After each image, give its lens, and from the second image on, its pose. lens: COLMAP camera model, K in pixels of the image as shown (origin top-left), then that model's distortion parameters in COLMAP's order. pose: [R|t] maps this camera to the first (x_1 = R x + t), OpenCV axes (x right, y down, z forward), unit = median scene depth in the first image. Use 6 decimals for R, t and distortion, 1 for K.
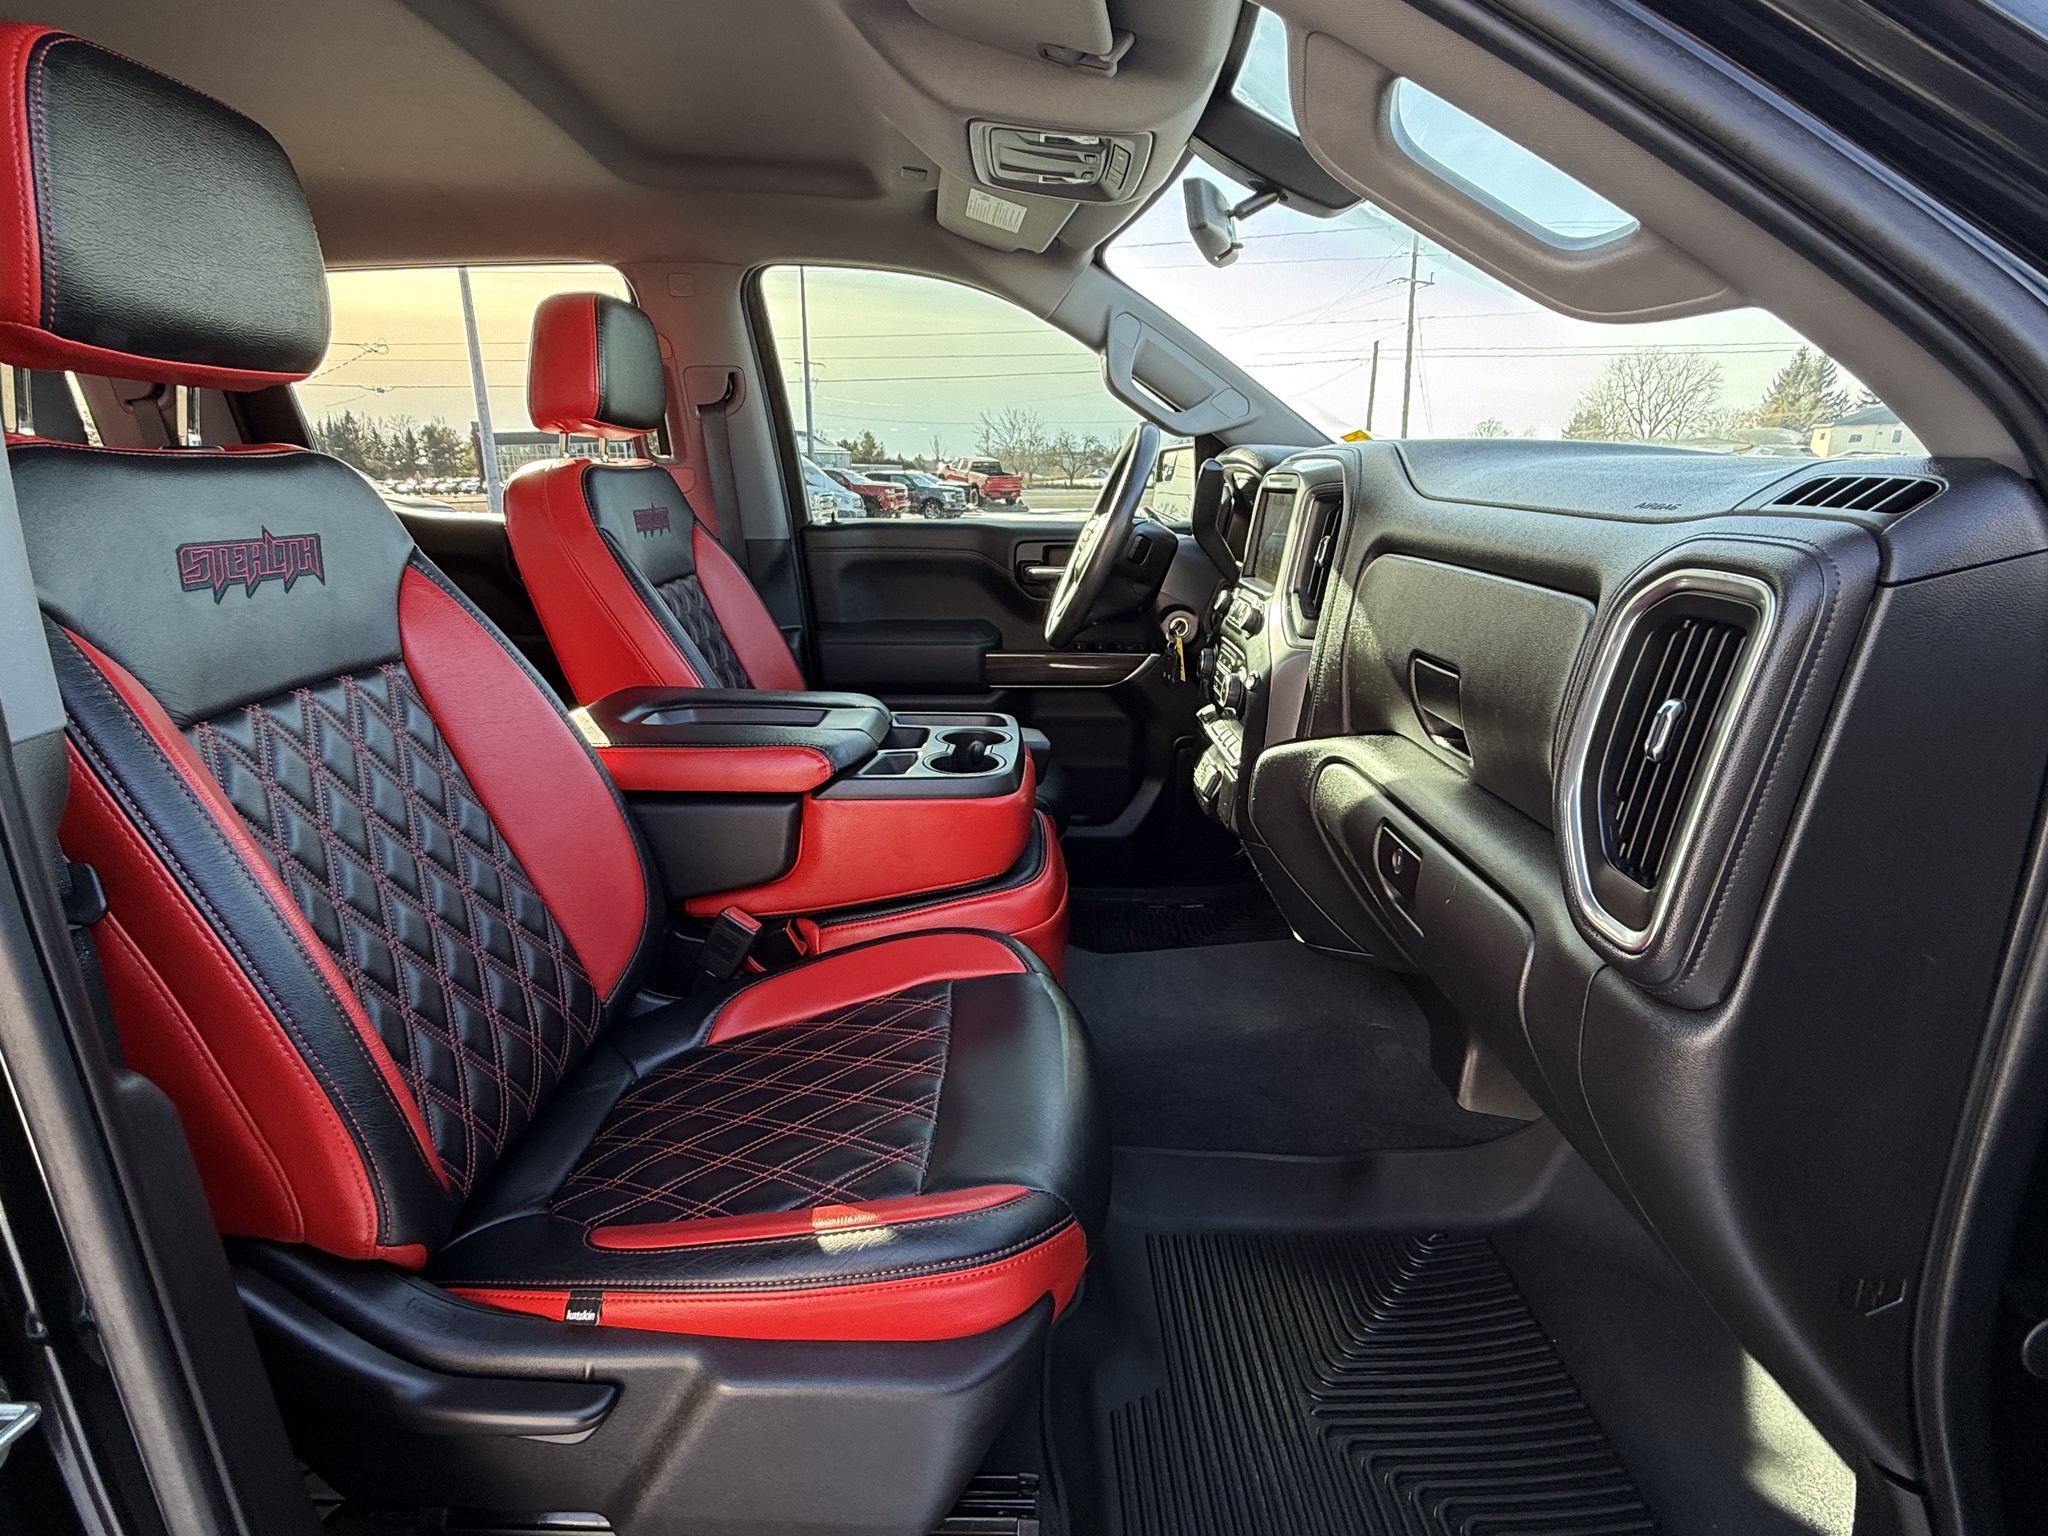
lens RADIAL K [[1041.7, 0, 1011.5], [0, 1041.7, 766.5], [0, 0, 1]] dist [-0.003219, 0.001079]
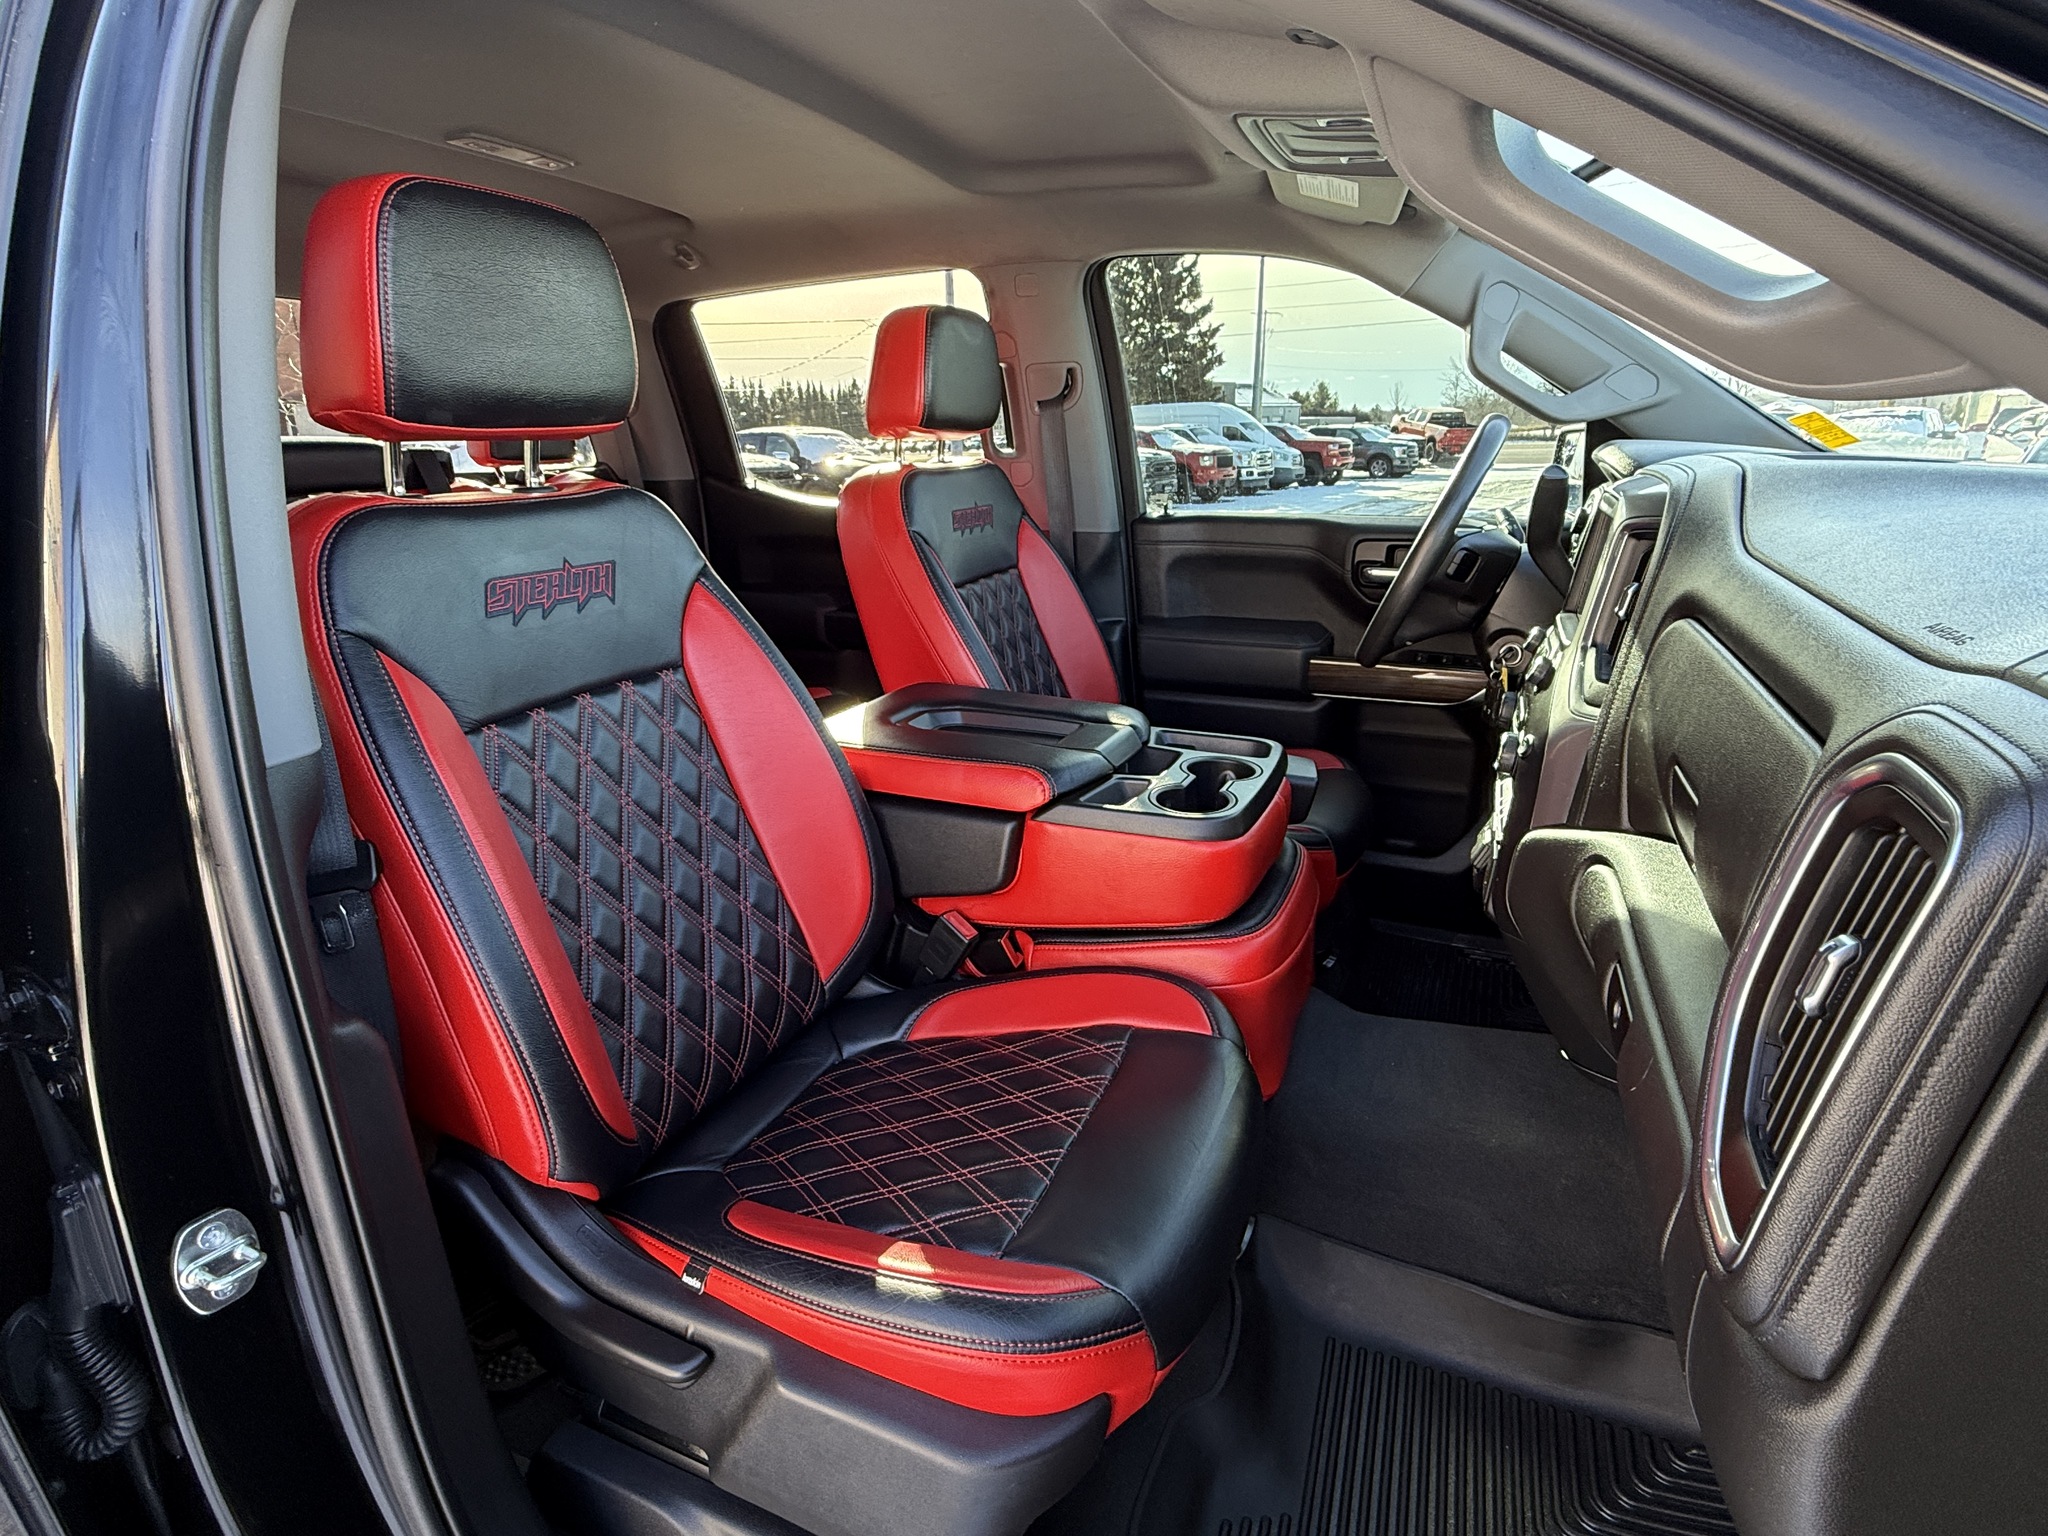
lens RADIAL K [[1041.7, 0, 1011.5], [0, 1041.7, 766.5], [0, 0, 1]] dist [-0.003219, 0.001079]
pose [[0.919342, 0.105999, -0.378912, 0.177770], [-0.090734, 0.994186, 0.057974, -0.081373], [0.382855, -0.018917, 0.923615, 0.062755]]
